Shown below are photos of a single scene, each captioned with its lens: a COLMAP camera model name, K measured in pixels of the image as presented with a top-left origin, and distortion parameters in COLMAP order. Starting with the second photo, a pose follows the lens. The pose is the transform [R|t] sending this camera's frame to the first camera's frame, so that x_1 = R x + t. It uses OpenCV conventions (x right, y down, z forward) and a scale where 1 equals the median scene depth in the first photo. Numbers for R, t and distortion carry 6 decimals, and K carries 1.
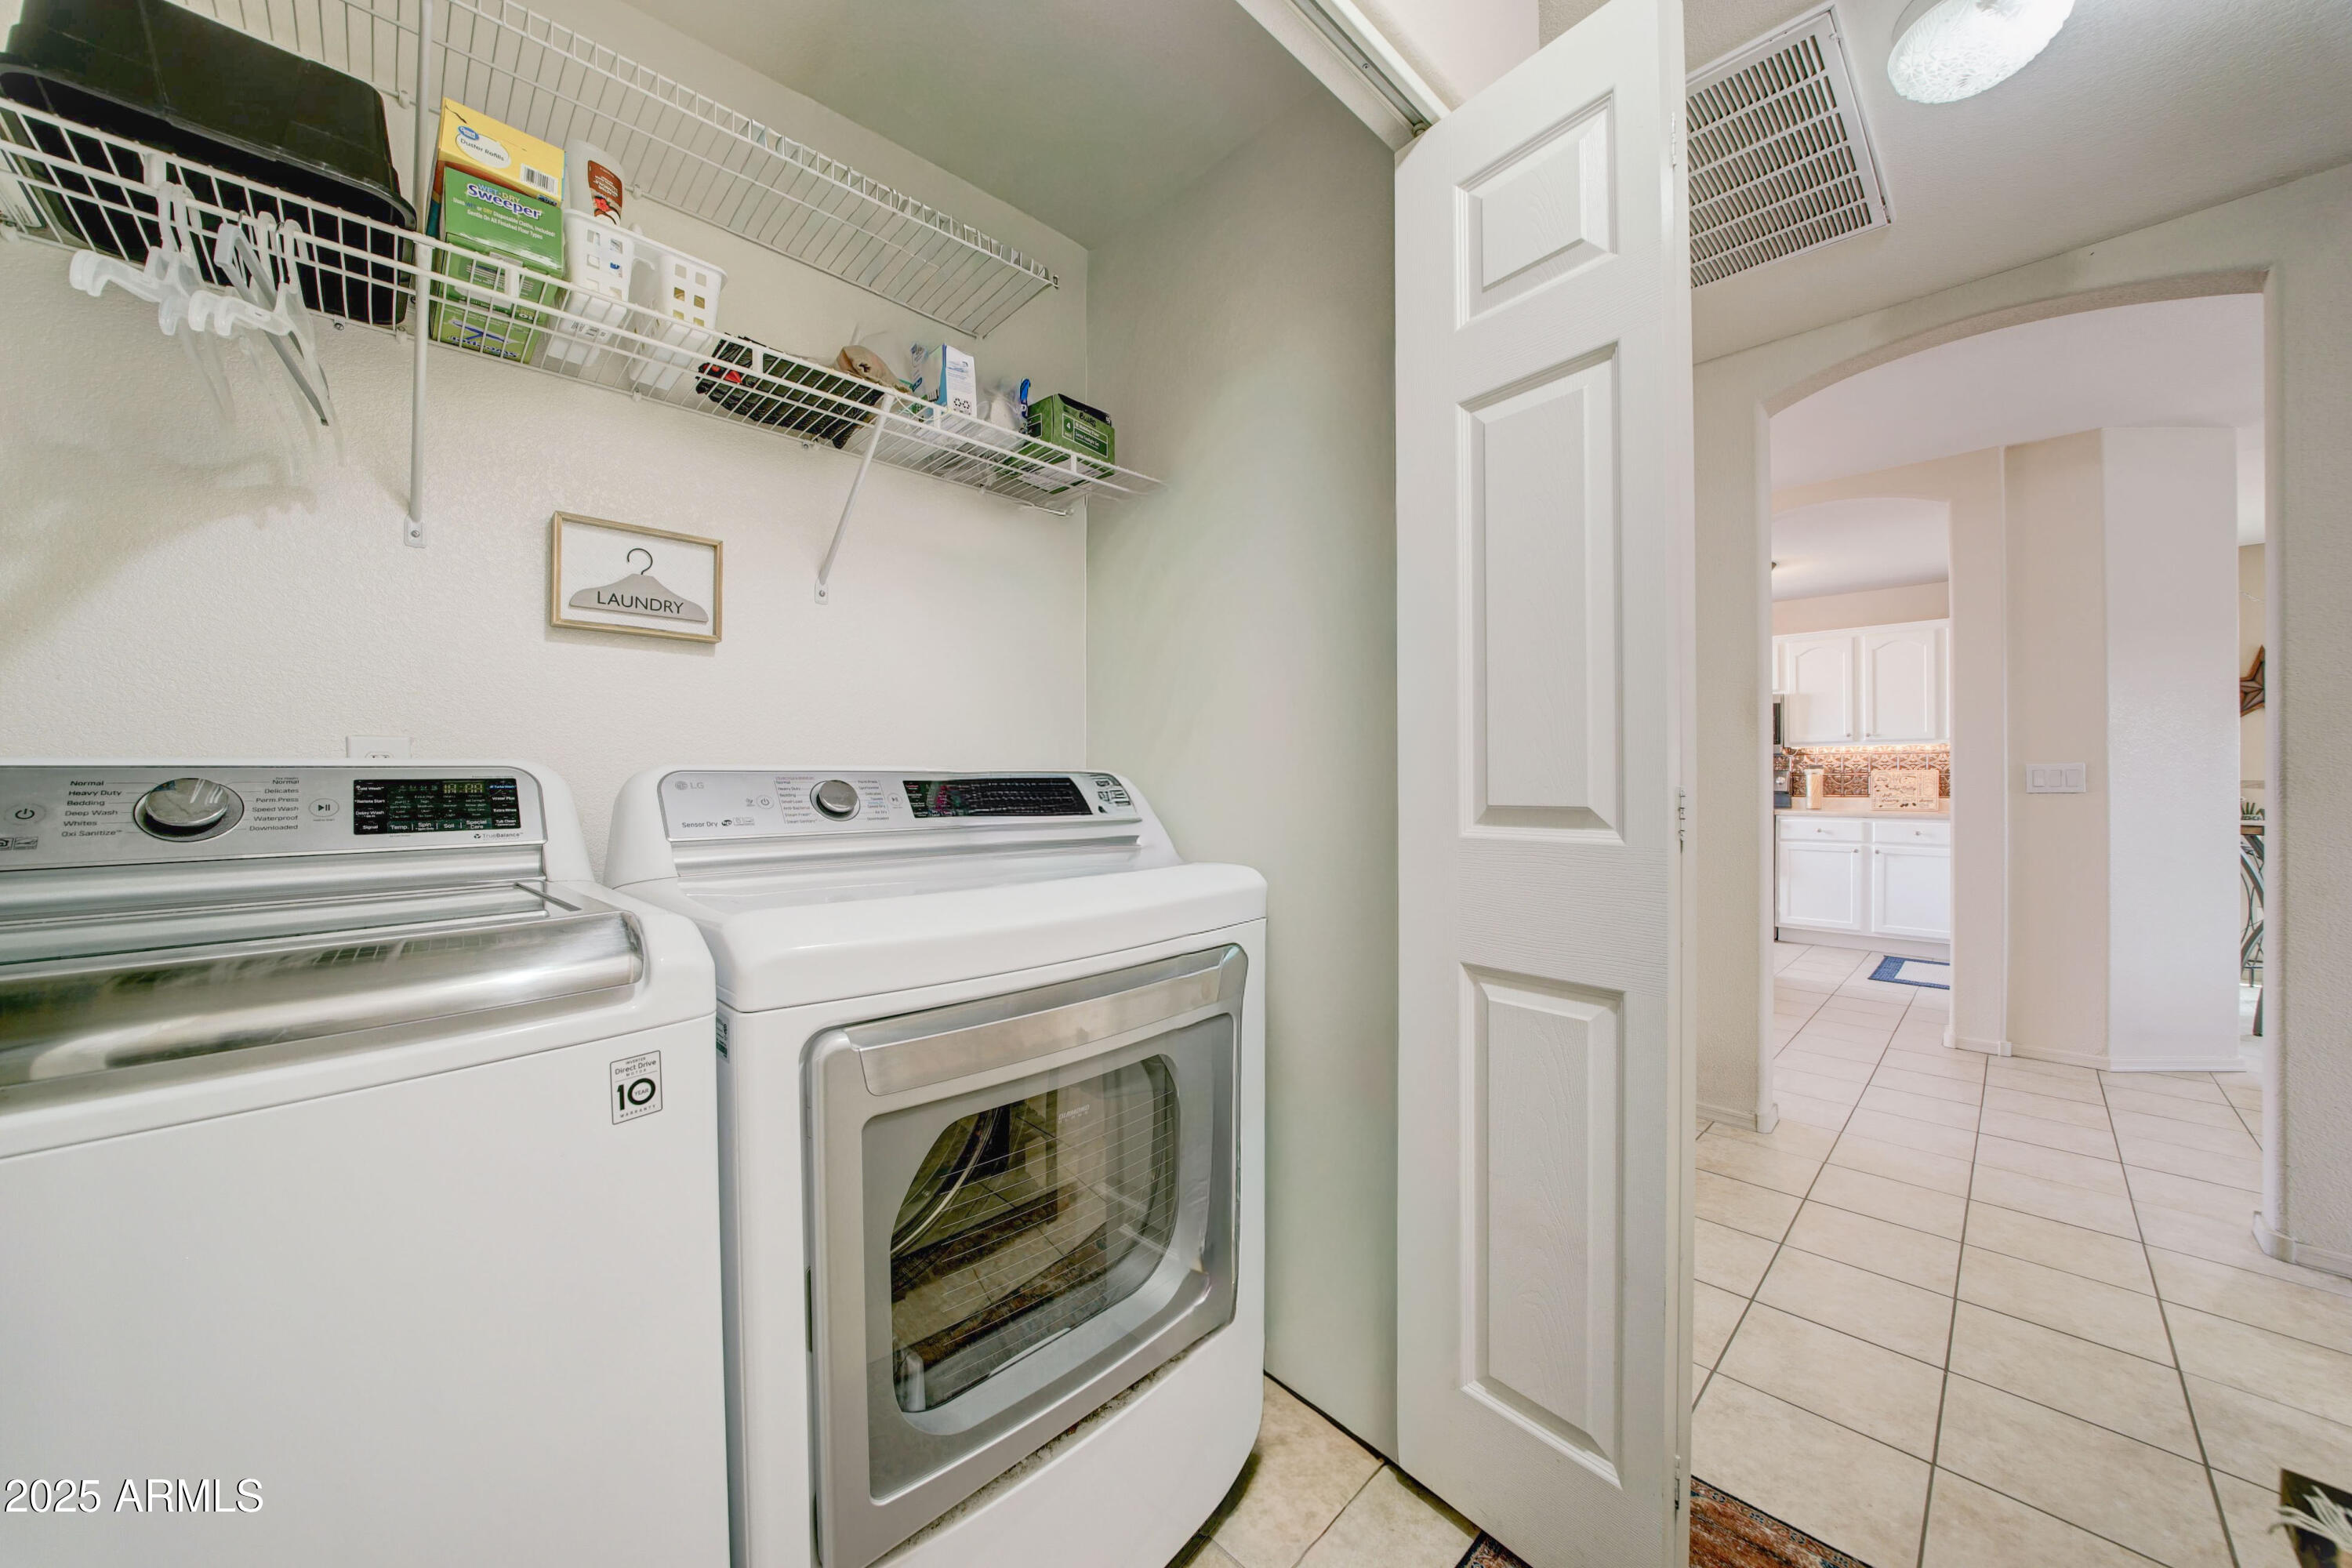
lens RADIAL K [[830.8, 0, 1177.0], [0, 830.8, 778.9], [0, 0, 1]] dist [-0.012975, -0.000055]
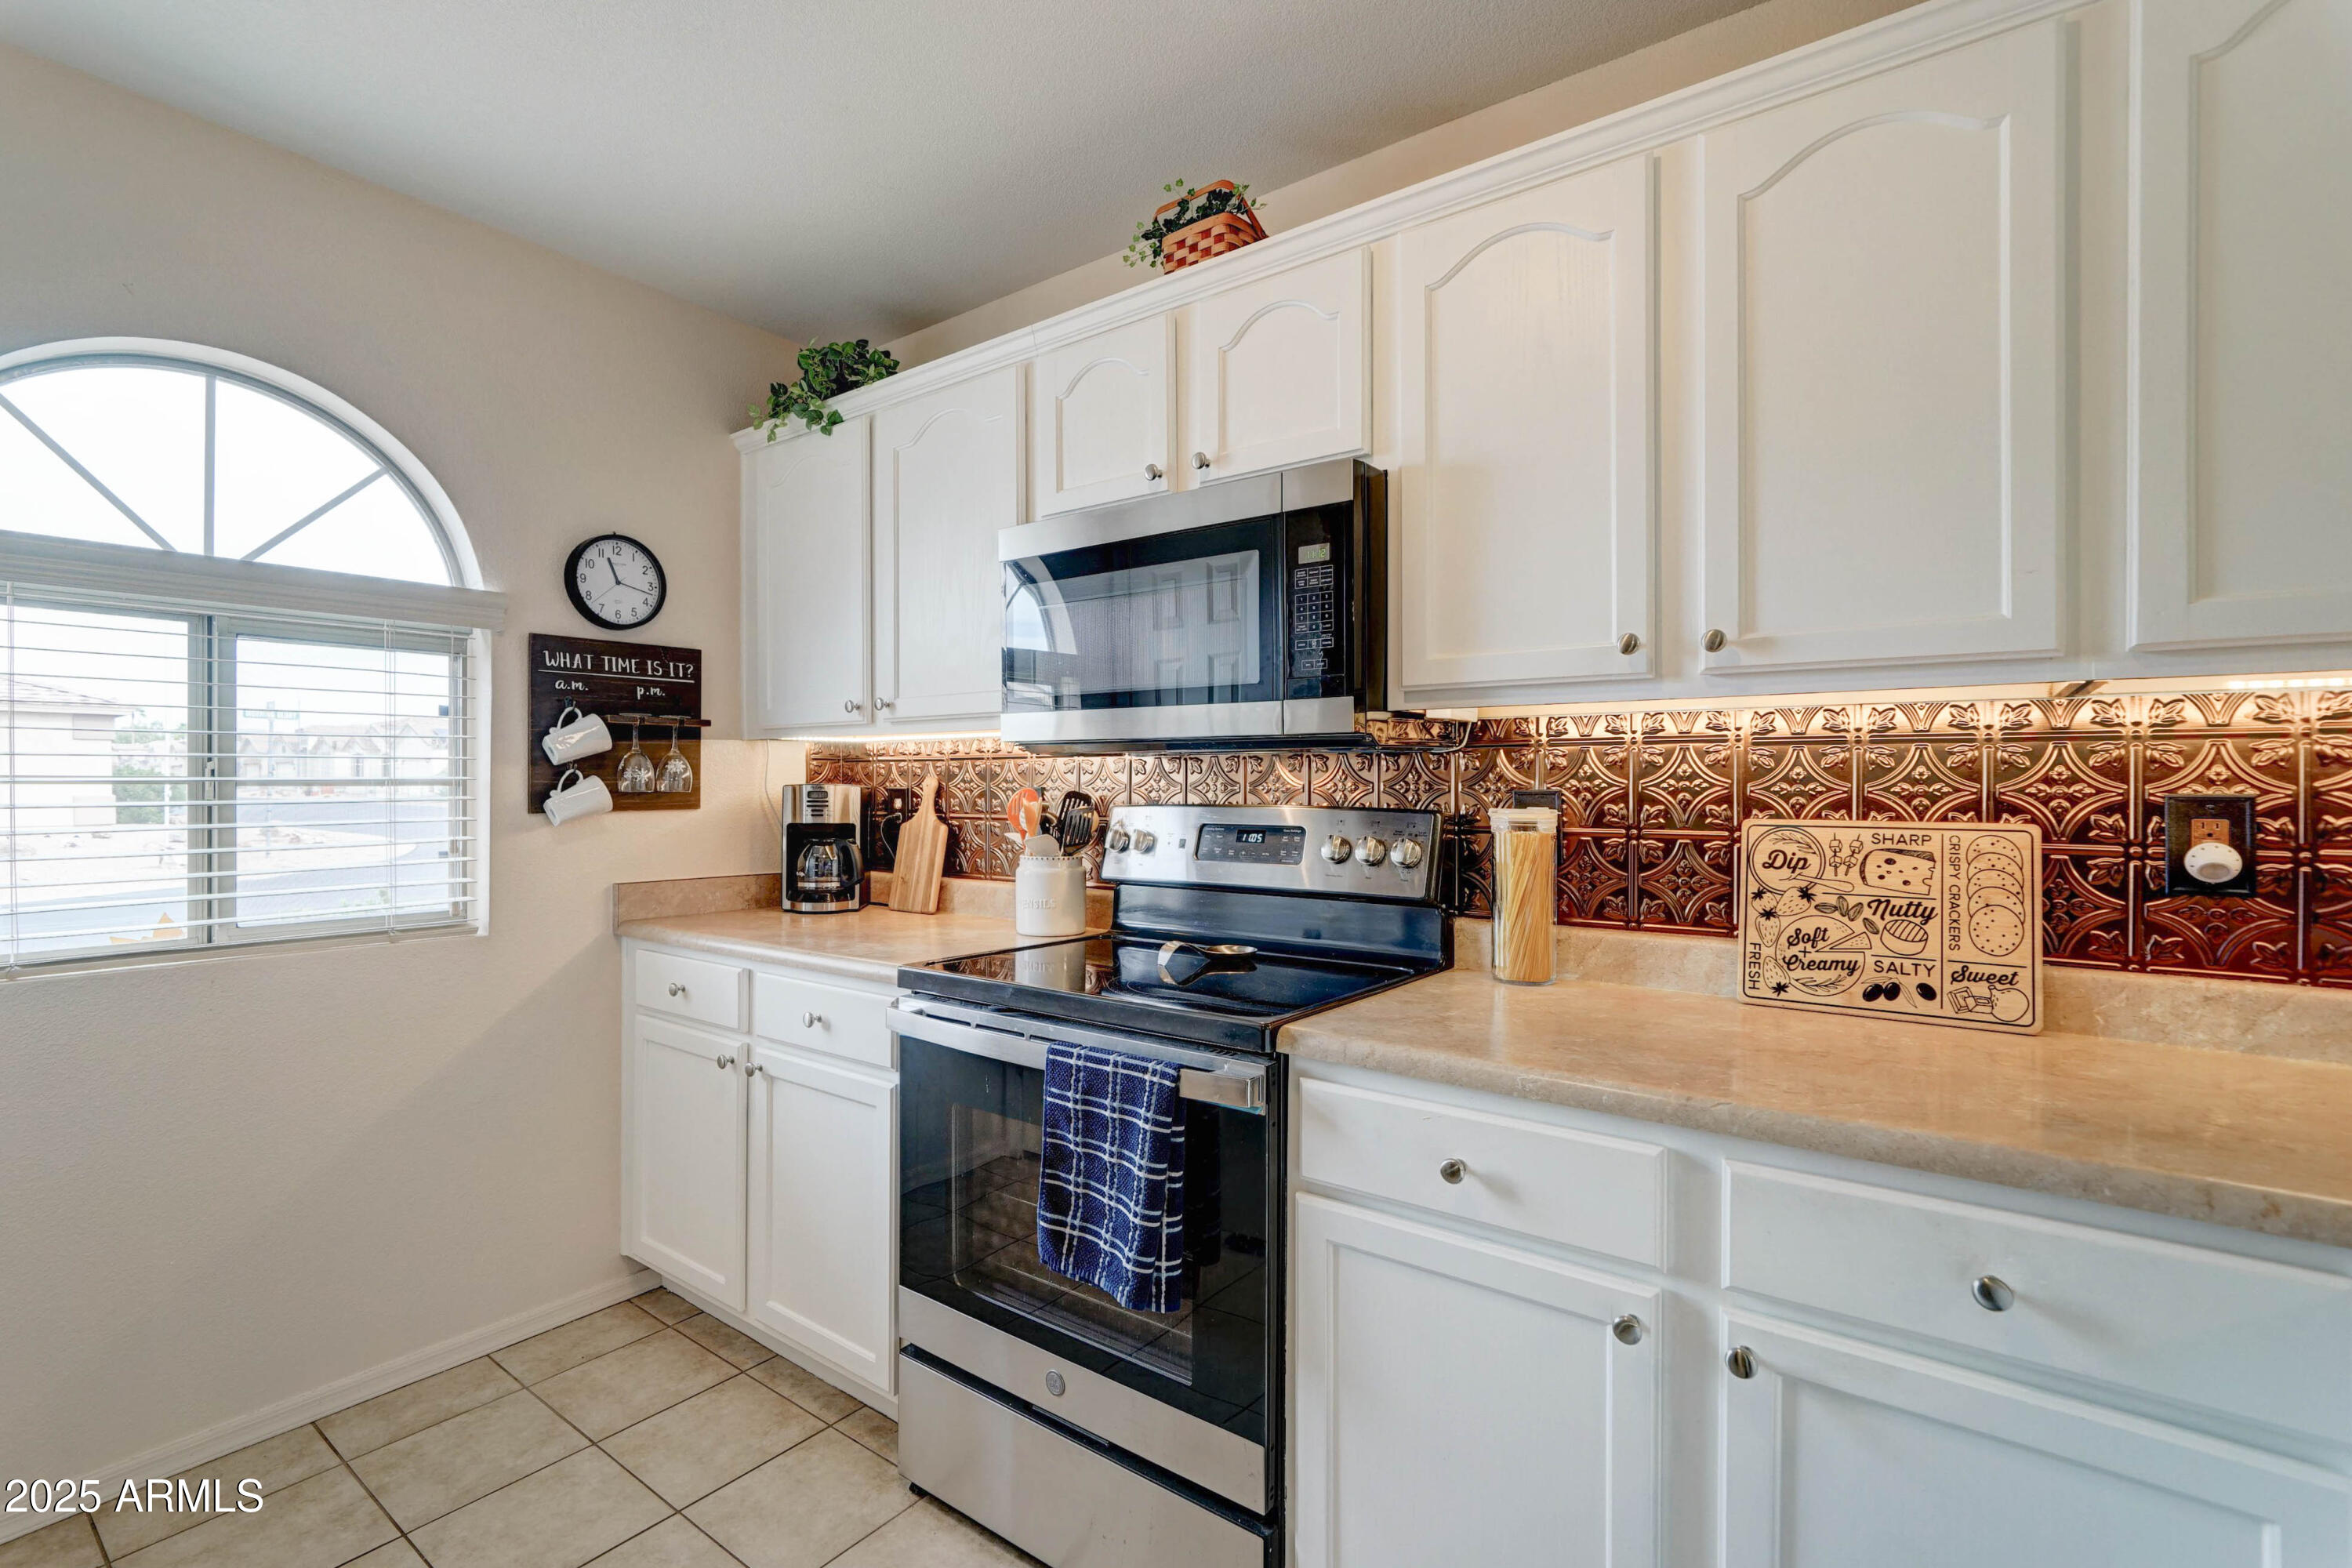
lens RADIAL K [[992.8, 0, 1171.4], [0, 992.8, 778.1], [0, 0, 1]] dist [-0.002431, 0.000080]
pose [[0.990139, 0.008485, 0.139830, 0.654619], [-0.008932, 0.999957, 0.002574, -0.020453], [-0.139802, -0.003798, 0.990172, 0.758070]]
